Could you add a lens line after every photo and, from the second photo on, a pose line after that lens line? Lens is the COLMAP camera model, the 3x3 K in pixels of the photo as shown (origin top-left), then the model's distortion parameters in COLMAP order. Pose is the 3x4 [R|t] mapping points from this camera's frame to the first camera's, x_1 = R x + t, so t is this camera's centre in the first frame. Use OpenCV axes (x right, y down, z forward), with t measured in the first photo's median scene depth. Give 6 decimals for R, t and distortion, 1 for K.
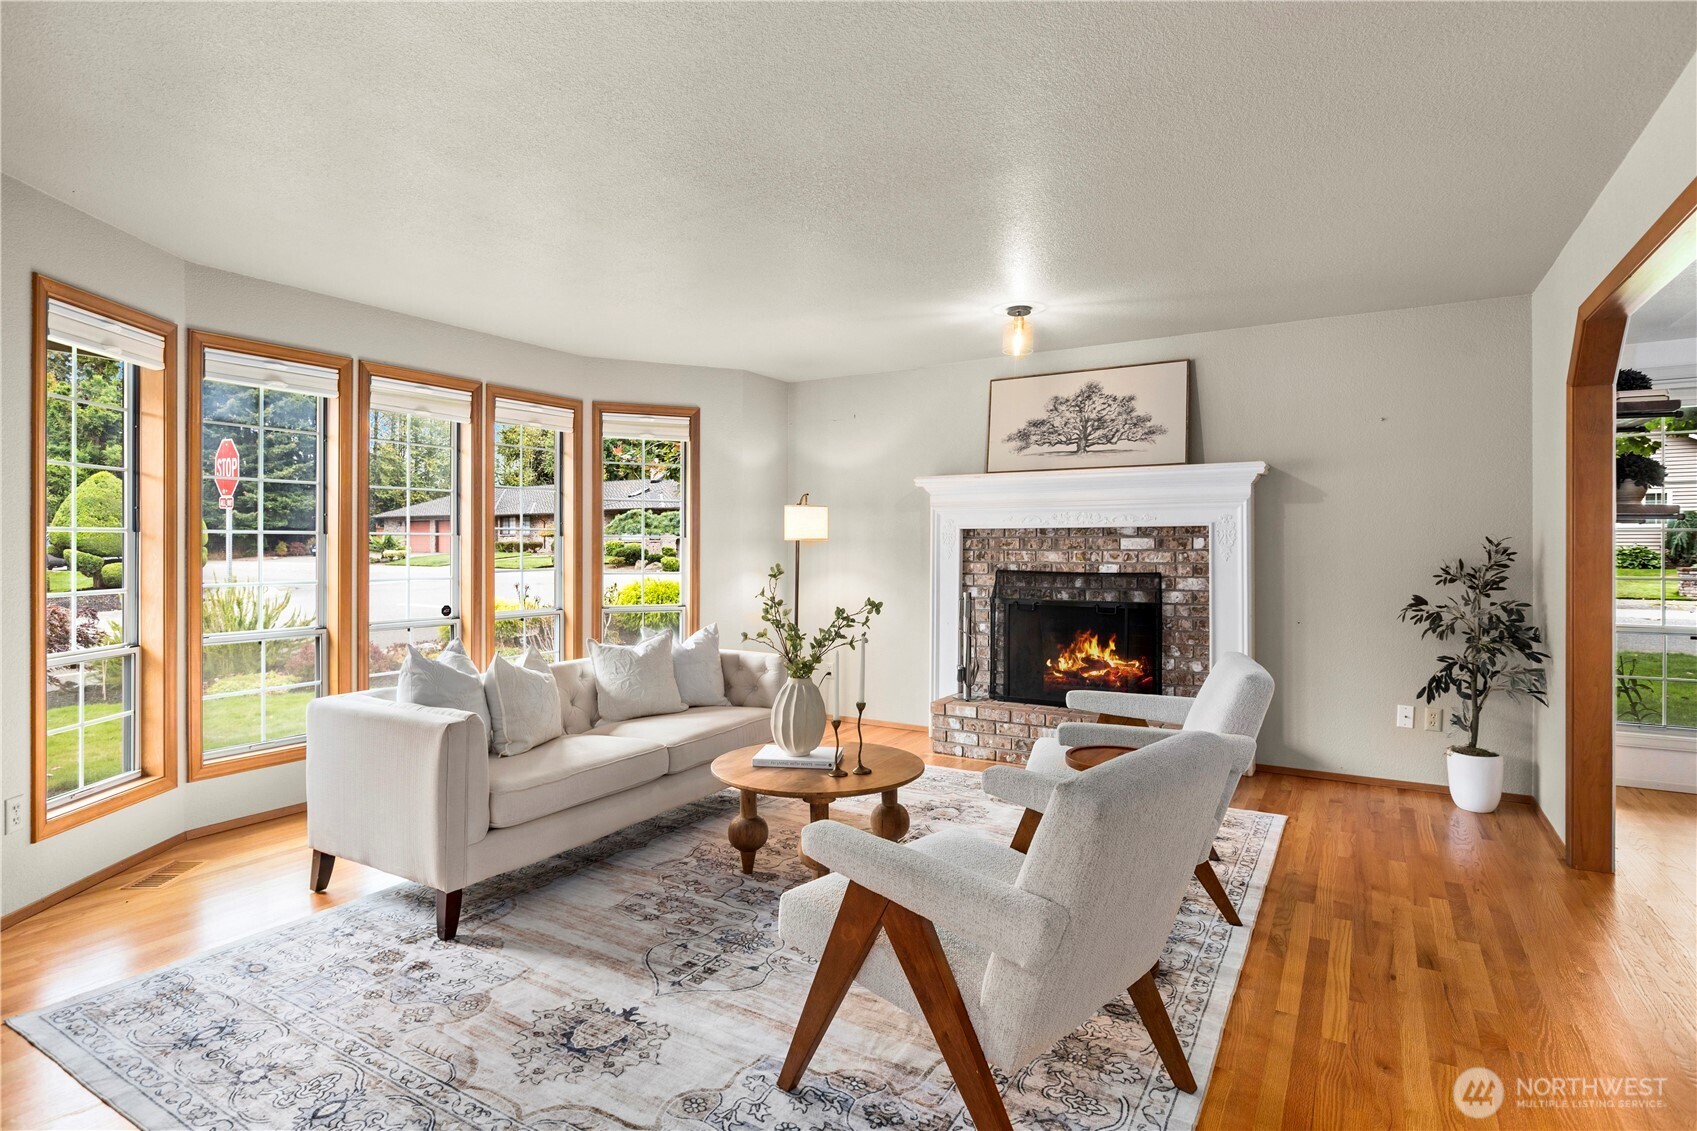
lens RADIAL K [[884.9, 0, 848.7], [0, 884.9, 548.2], [0, 0, 1]] dist [-0.001182, 0.000143]
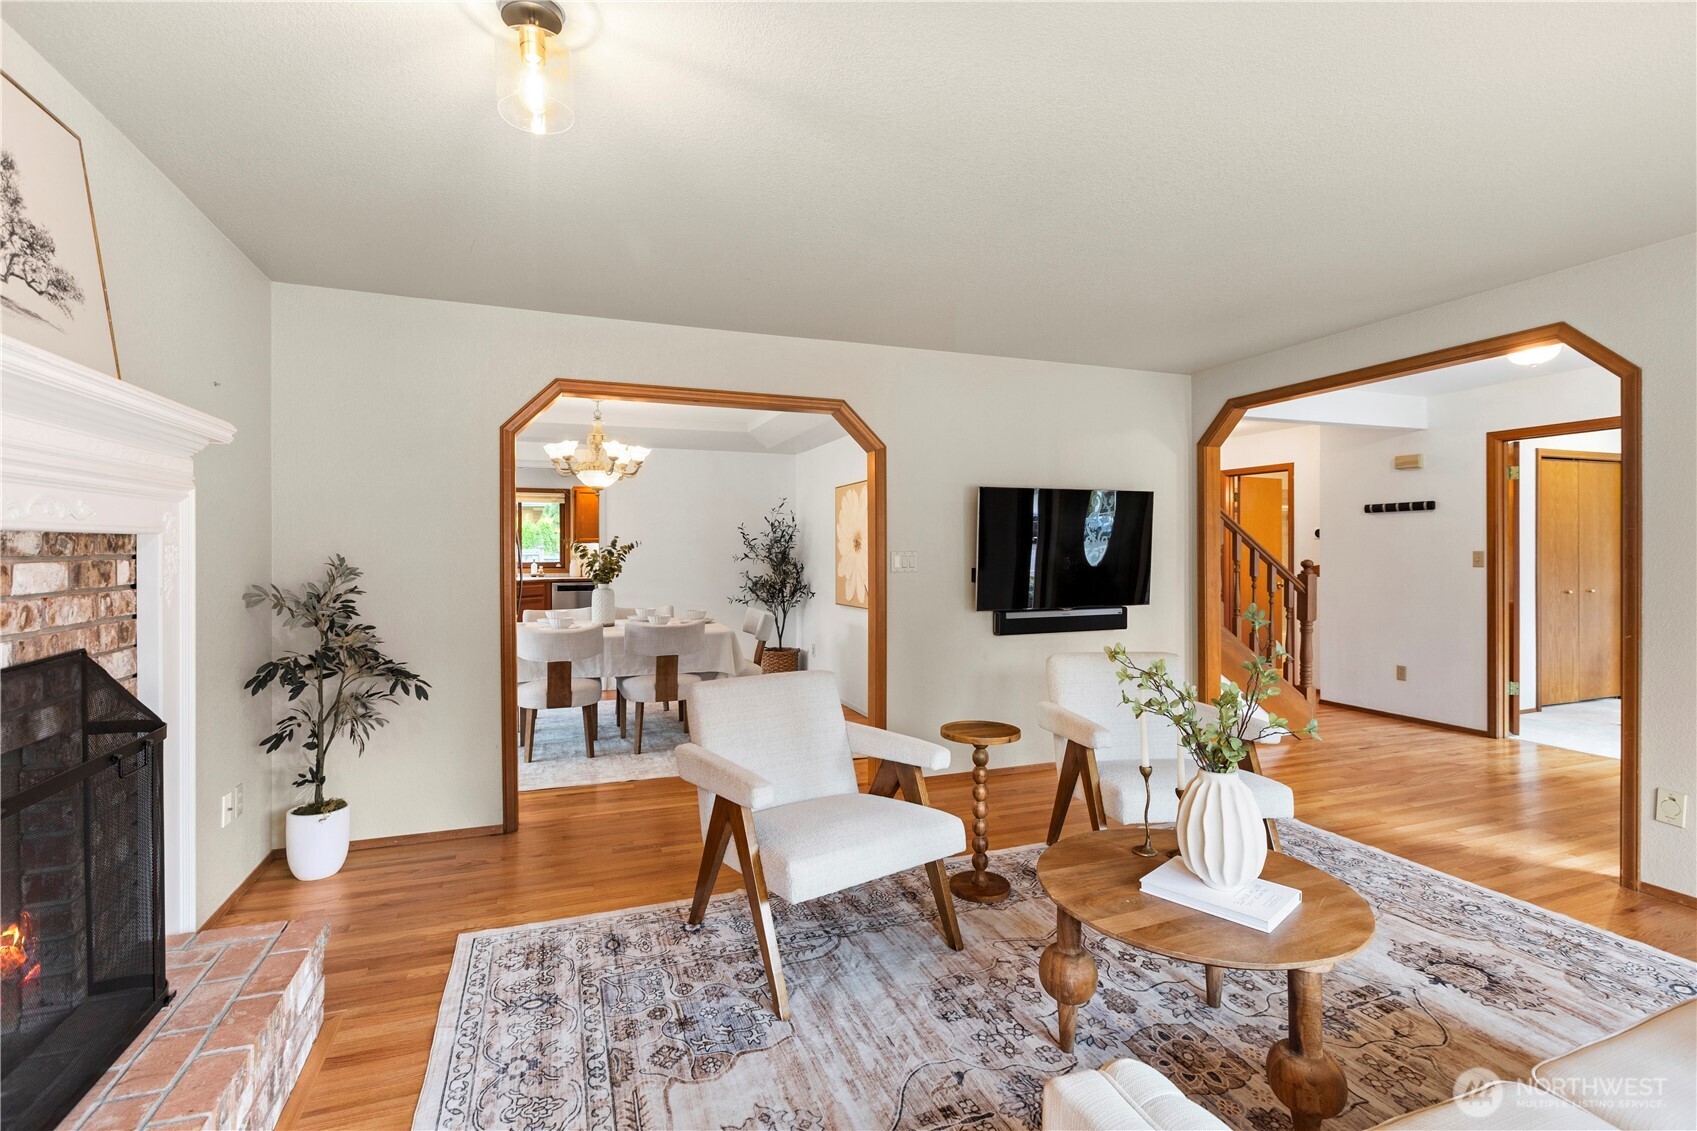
lens RADIAL K [[774.0, 0, 844.1], [0, 774.0, 552.8], [0, 0, 1]] dist [0.002791, 0.000776]
pose [[-0.778892, -0.003936, 0.627146, -0.161888], [0.003230, 0.999942, 0.010288, -0.022254], [-0.627150, 0.010039, -0.778834, 1.311437]]
